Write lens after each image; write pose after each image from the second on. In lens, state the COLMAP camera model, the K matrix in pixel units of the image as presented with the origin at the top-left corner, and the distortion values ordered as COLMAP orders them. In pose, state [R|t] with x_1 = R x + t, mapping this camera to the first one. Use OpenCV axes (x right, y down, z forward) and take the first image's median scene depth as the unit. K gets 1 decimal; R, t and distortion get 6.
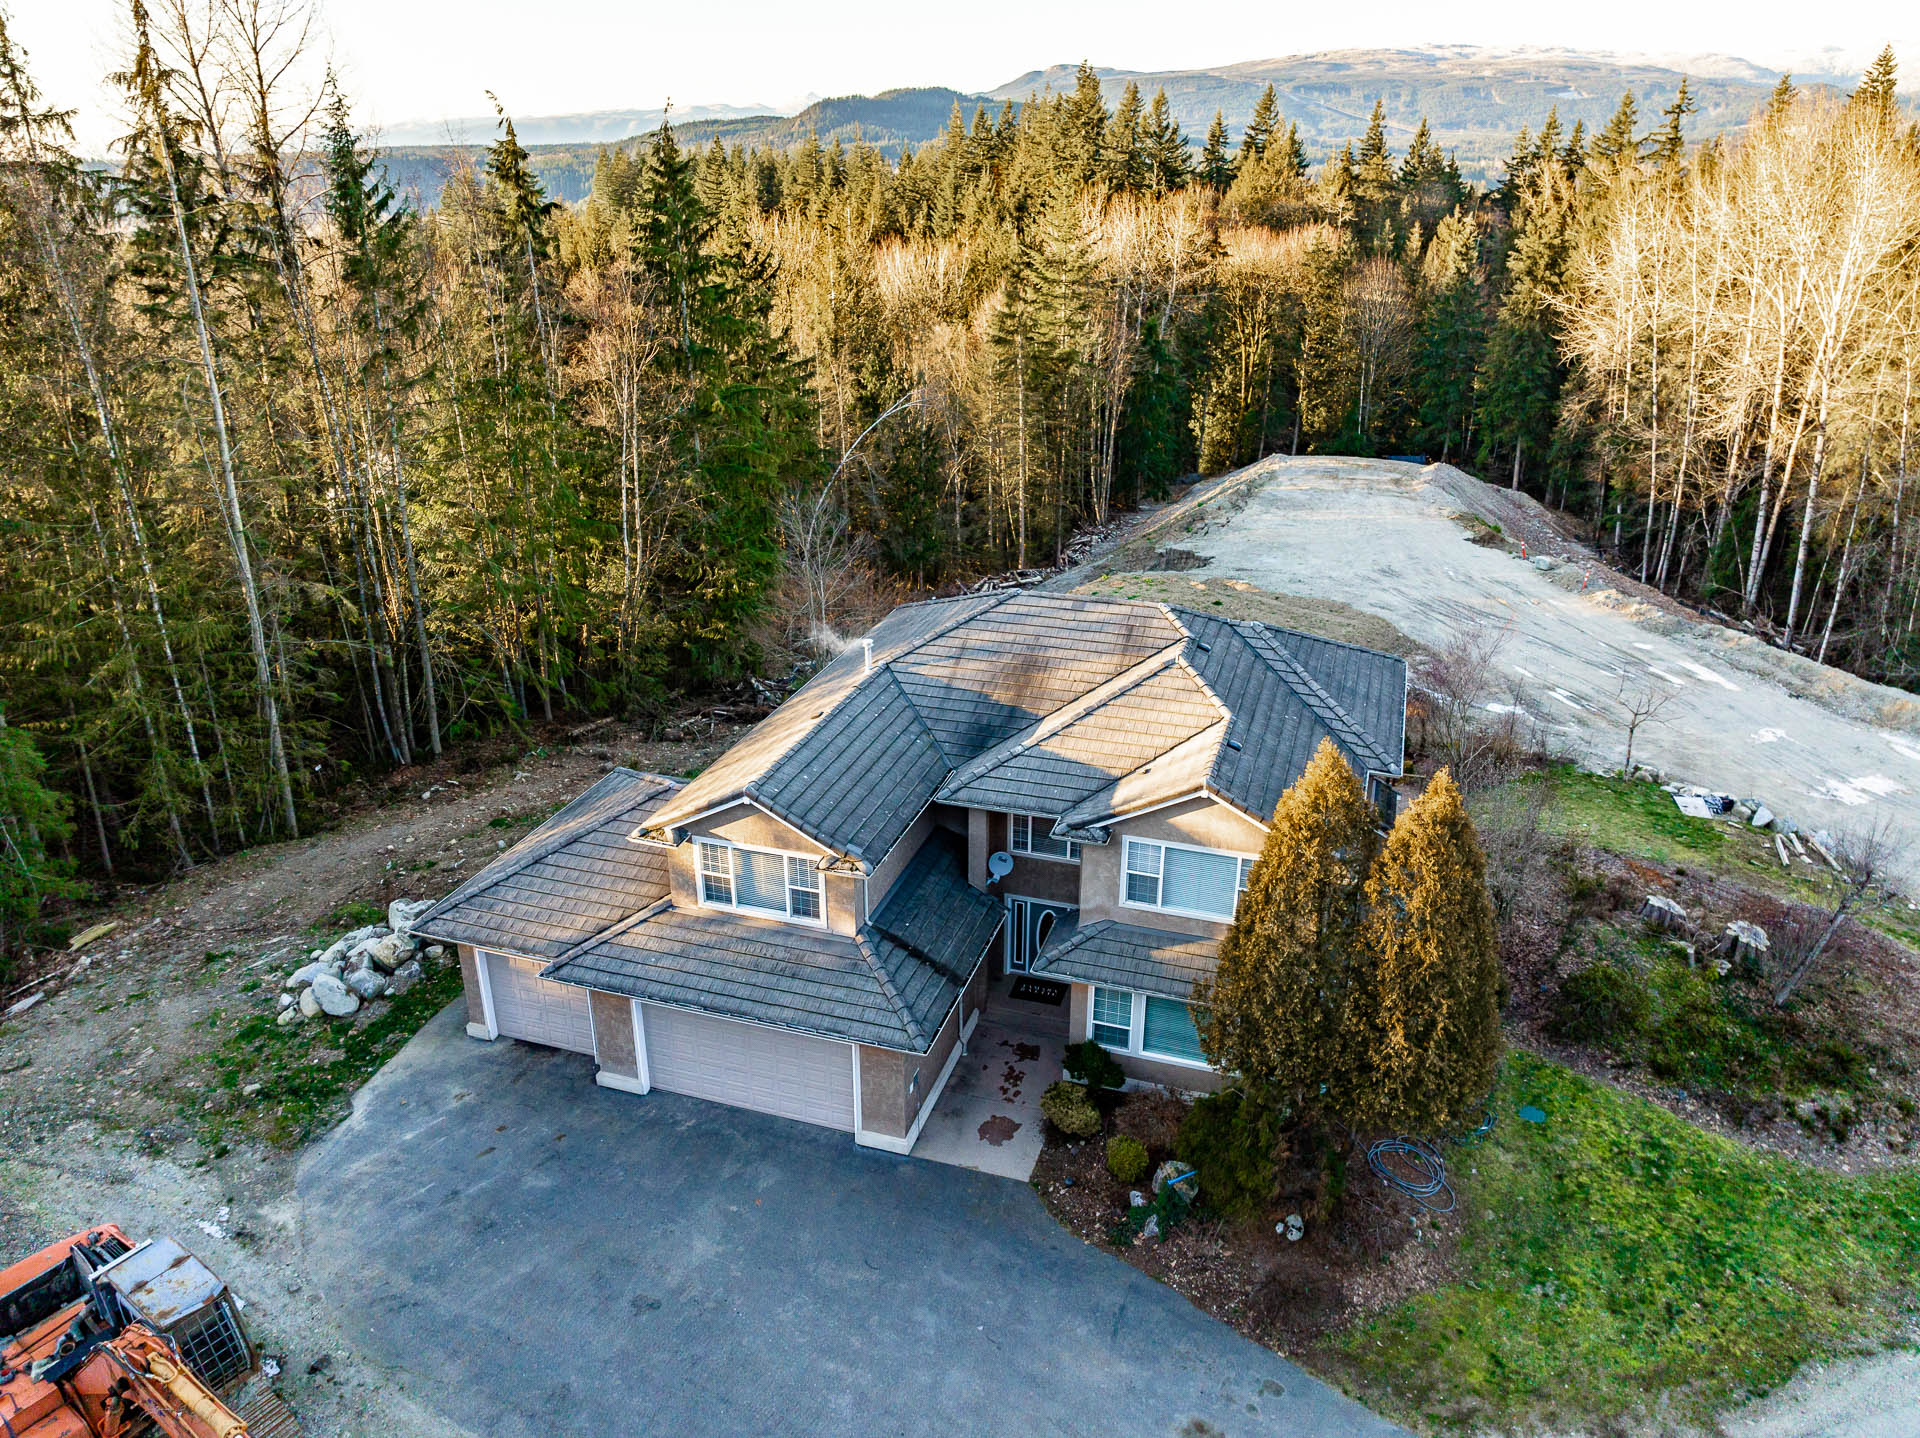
lens RADIAL K [[1353.2, 0, 958.3], [0, 1353.2, 725.1], [0, 0, 1]] dist [-0.048634, 0.019443]
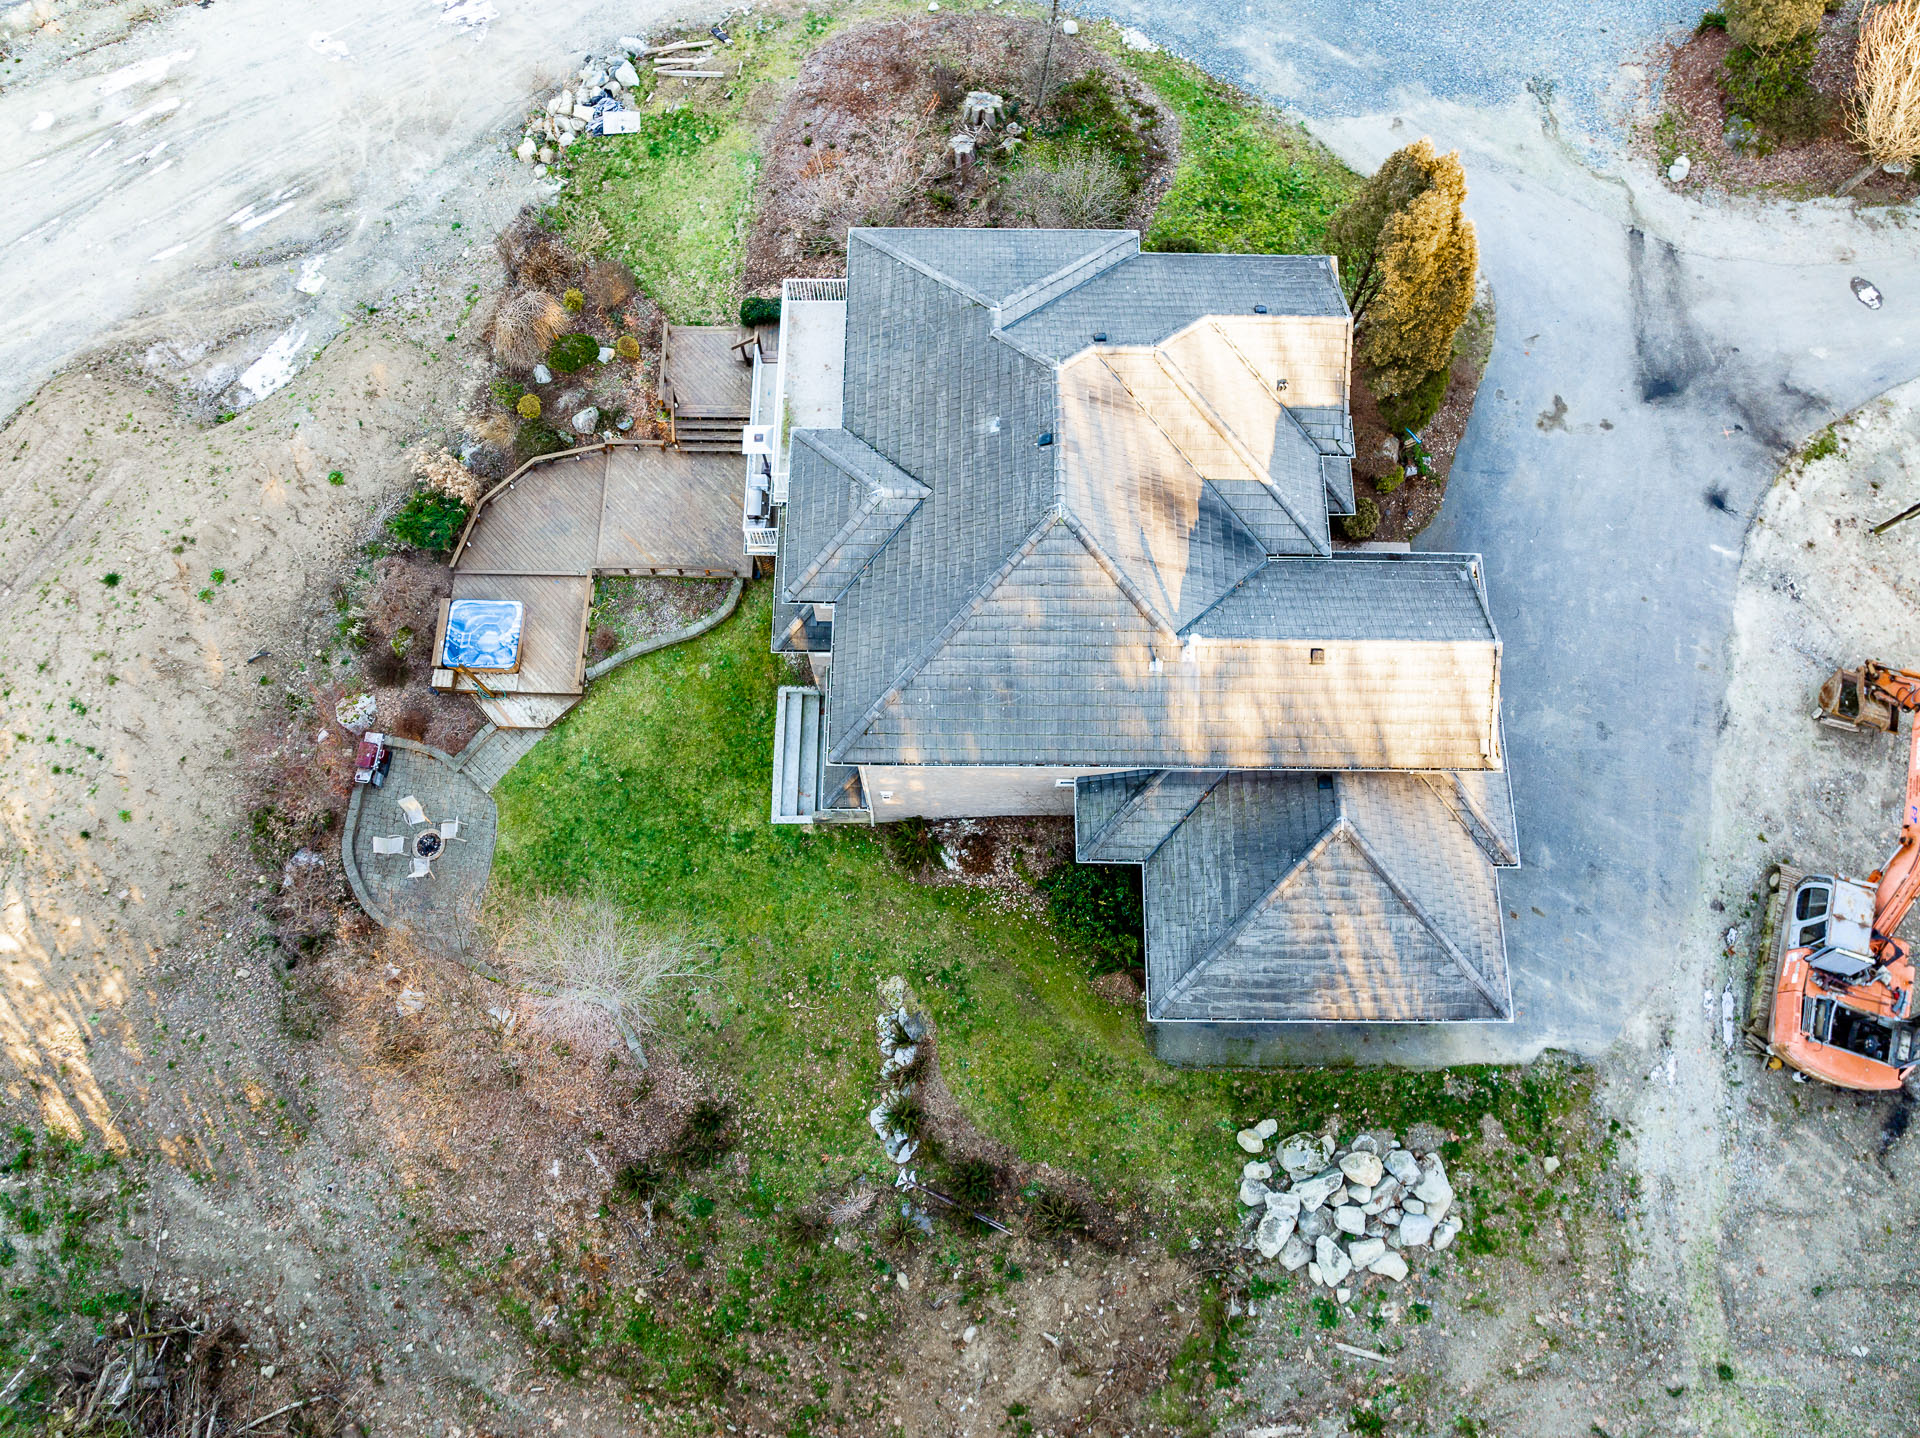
lens RADIAL K [[1353.2, 0, 963.9], [0, 1353.2, 715.7], [0, 0, 1]] dist [-0.048634, 0.019443]
pose [[-0.302548, -0.904258, 0.301301, -0.343394], [0.365563, 0.181853, 0.912849, -0.951802], [-0.880243, 0.386326, 0.275544, 0.899124]]
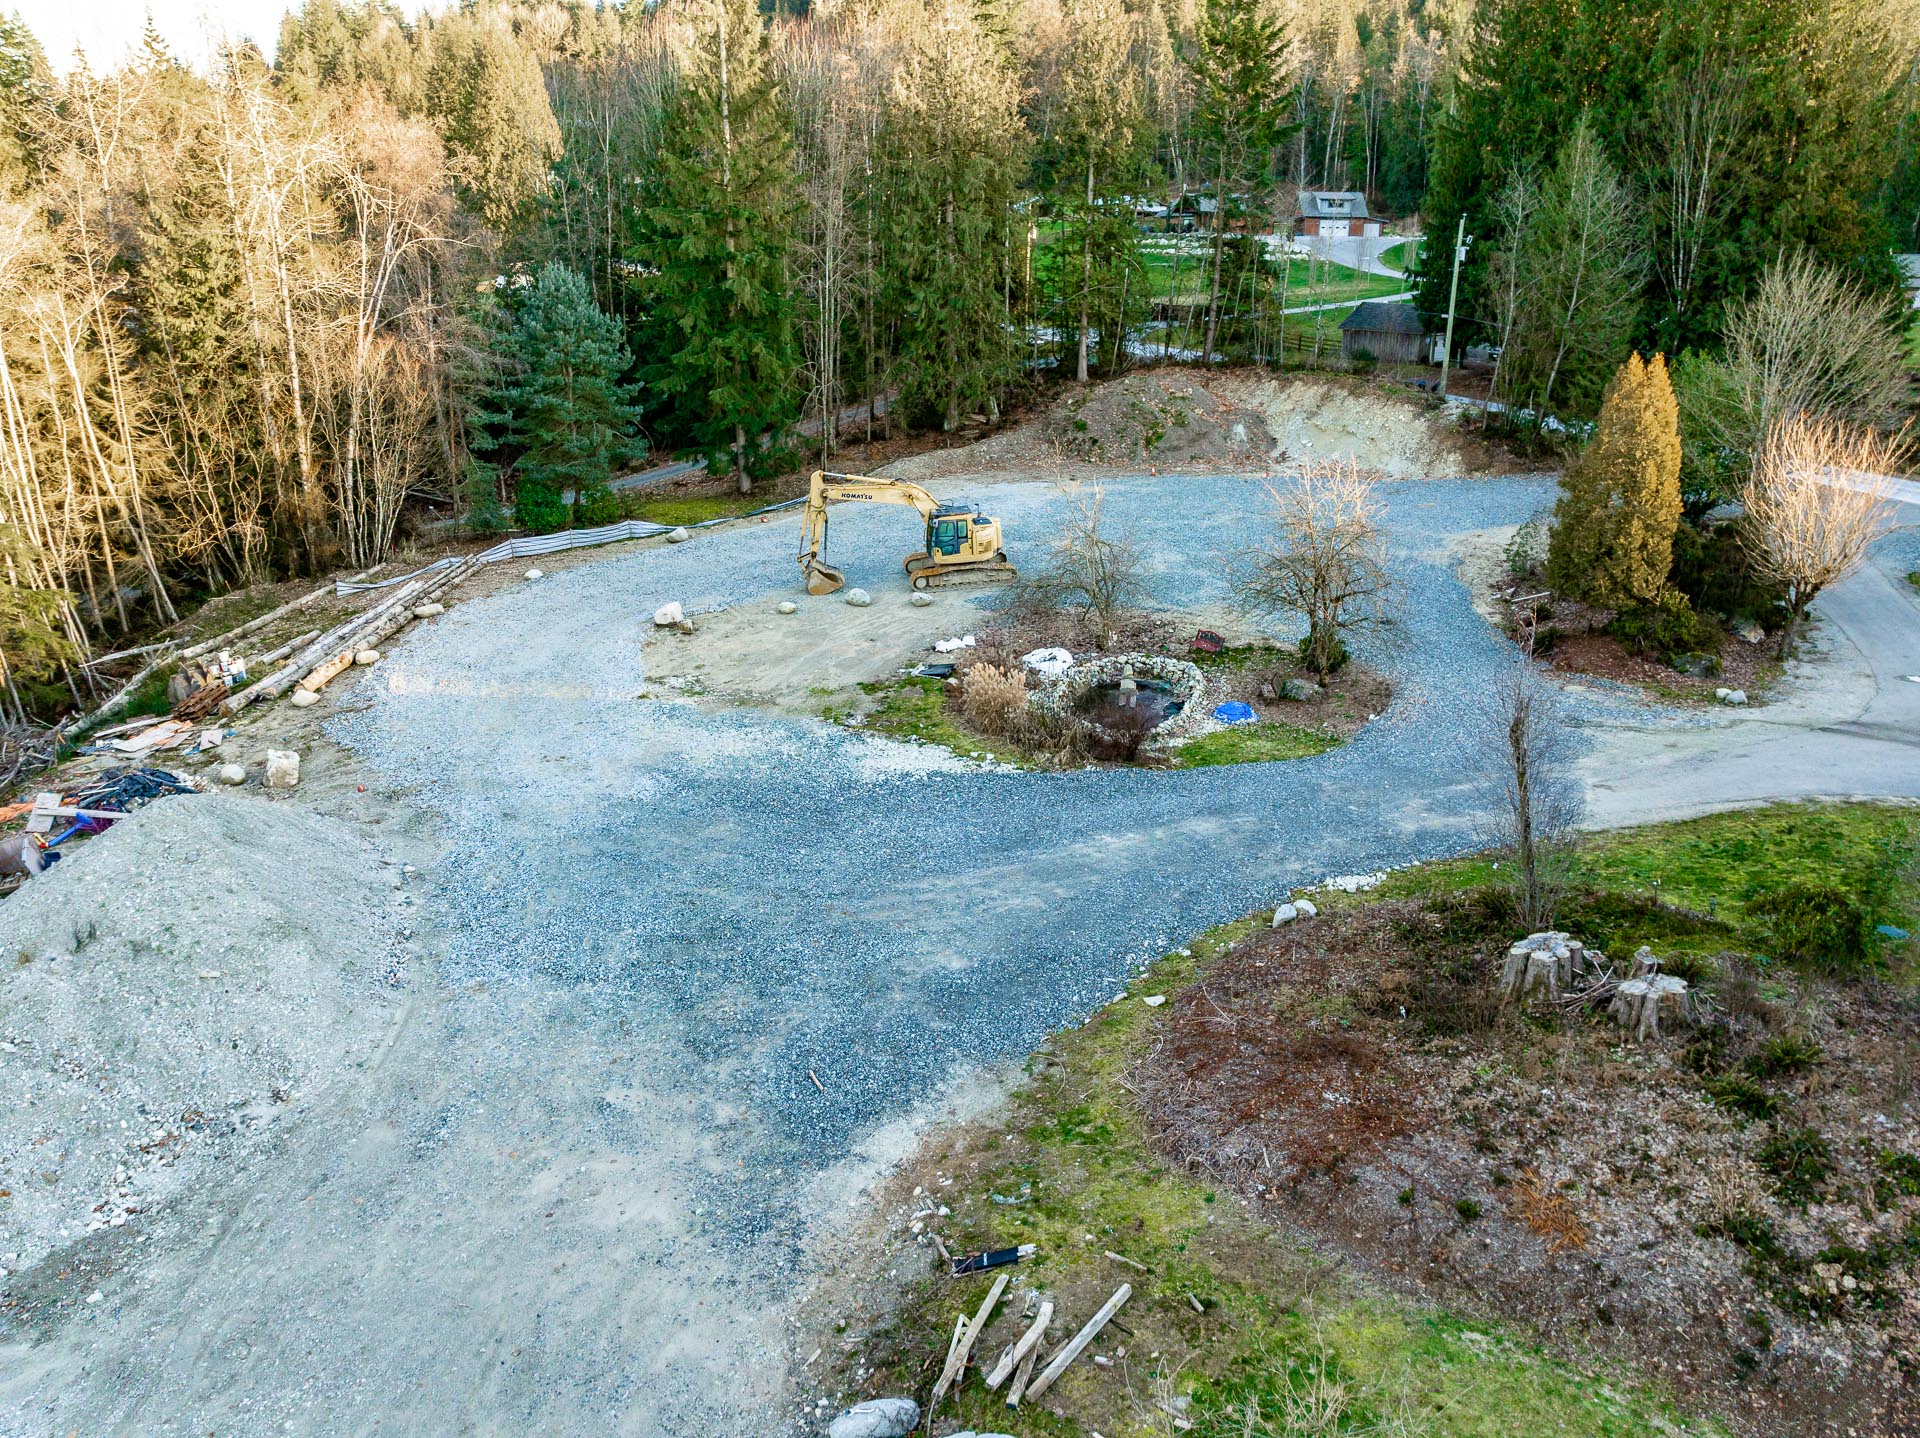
lens RADIAL K [[1353.2, 0, 959.8], [0, 1353.2, 721.5], [0, 0, 1]] dist [-0.048634, 0.019443]
pose [[-0.959730, -0.090167, 0.266061, 0.720500], [0.110418, 0.749789, 0.652398, -0.425487], [-0.258315, 0.655504, -0.709639, 1.516927]]
